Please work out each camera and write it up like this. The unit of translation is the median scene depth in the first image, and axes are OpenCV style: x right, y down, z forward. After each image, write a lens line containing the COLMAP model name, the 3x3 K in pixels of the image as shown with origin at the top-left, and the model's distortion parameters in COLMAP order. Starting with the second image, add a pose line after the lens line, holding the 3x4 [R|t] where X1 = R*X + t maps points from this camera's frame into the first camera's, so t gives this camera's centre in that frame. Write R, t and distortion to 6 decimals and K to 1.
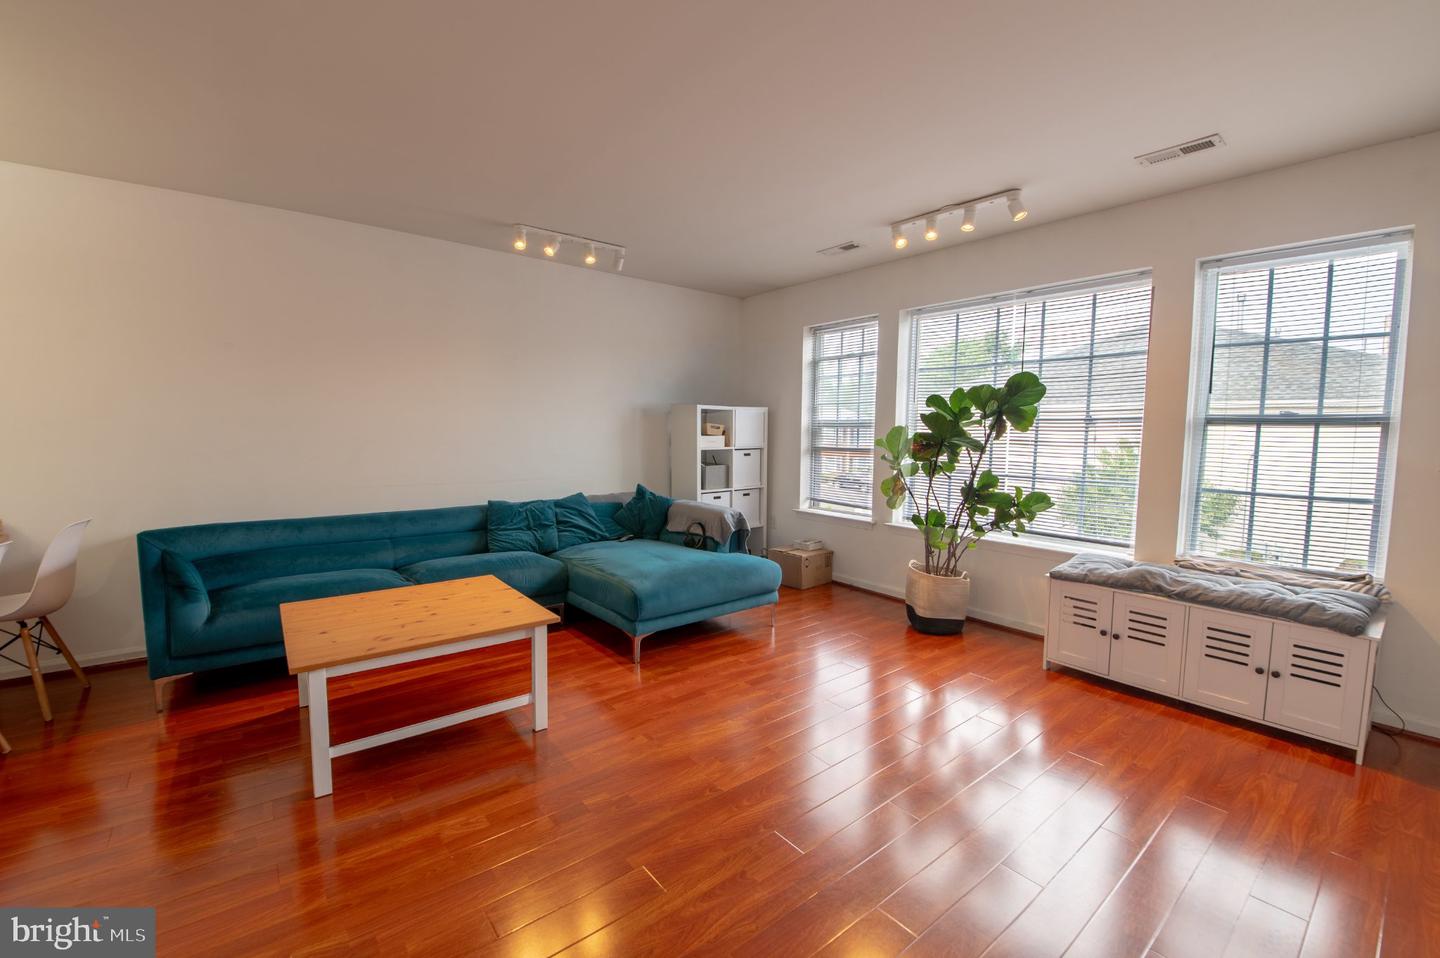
lens RADIAL K [[583.7, 0, 718.6], [0, 583.7, 479.3], [0, 0, 1]] dist [0.003928, 0.000042]
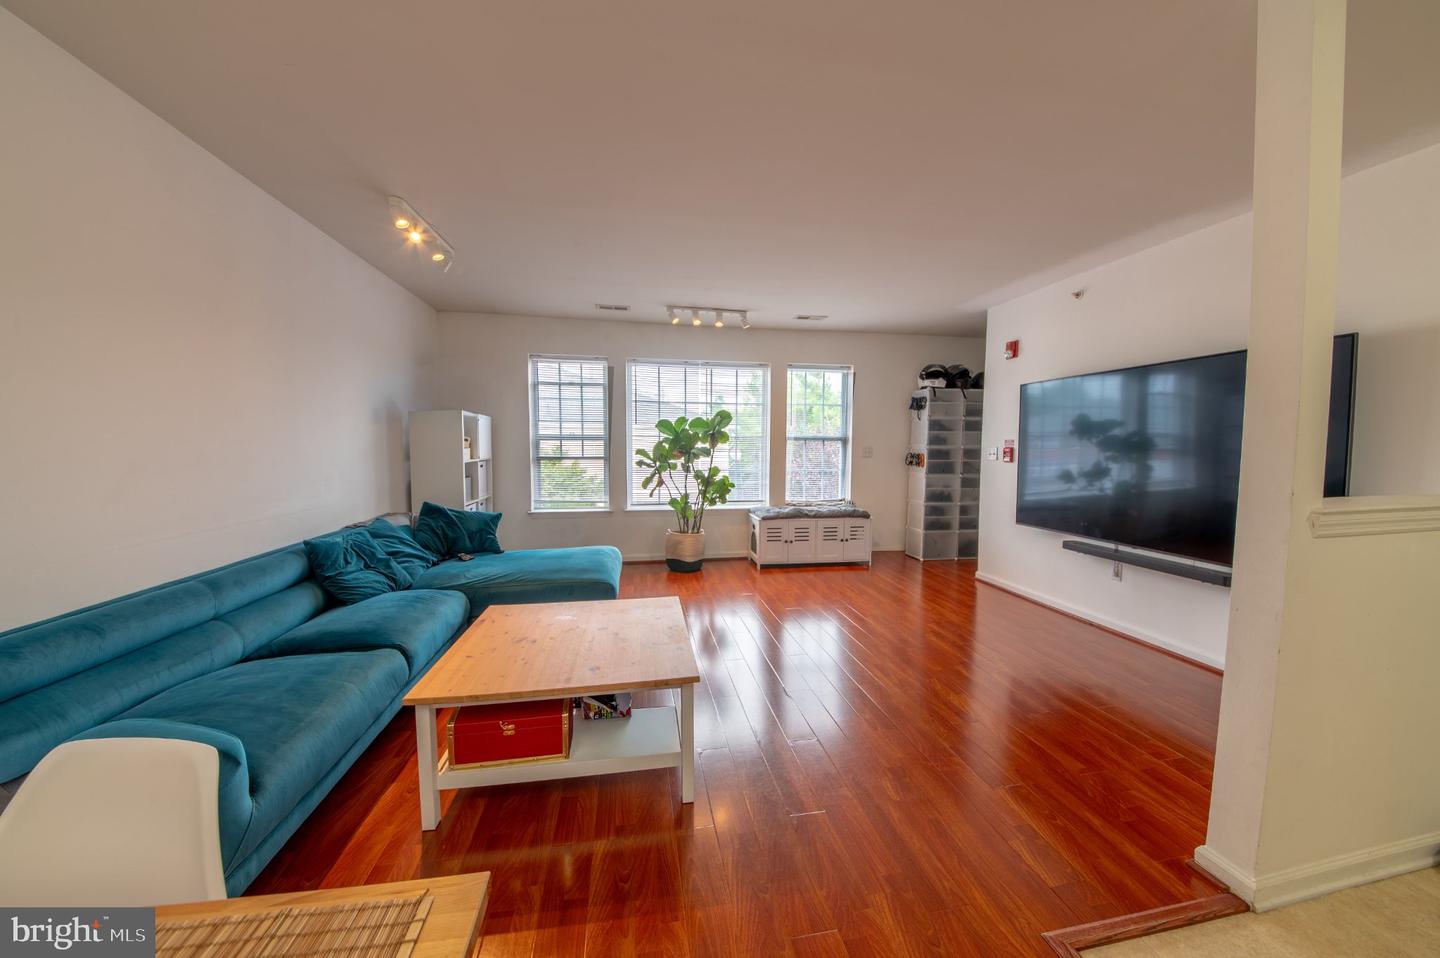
lens RADIAL K [[491.1, 0, 721.4], [0, 491.1, 480.3], [0, 0, 1]] dist [-0.024236, -0.001867]
pose [[0.480032, -0.066367, 0.874737, -0.767909], [0.071125, 0.996796, 0.036596, -0.025939], [-0.874363, 0.044649, 0.483214, 0.293849]]
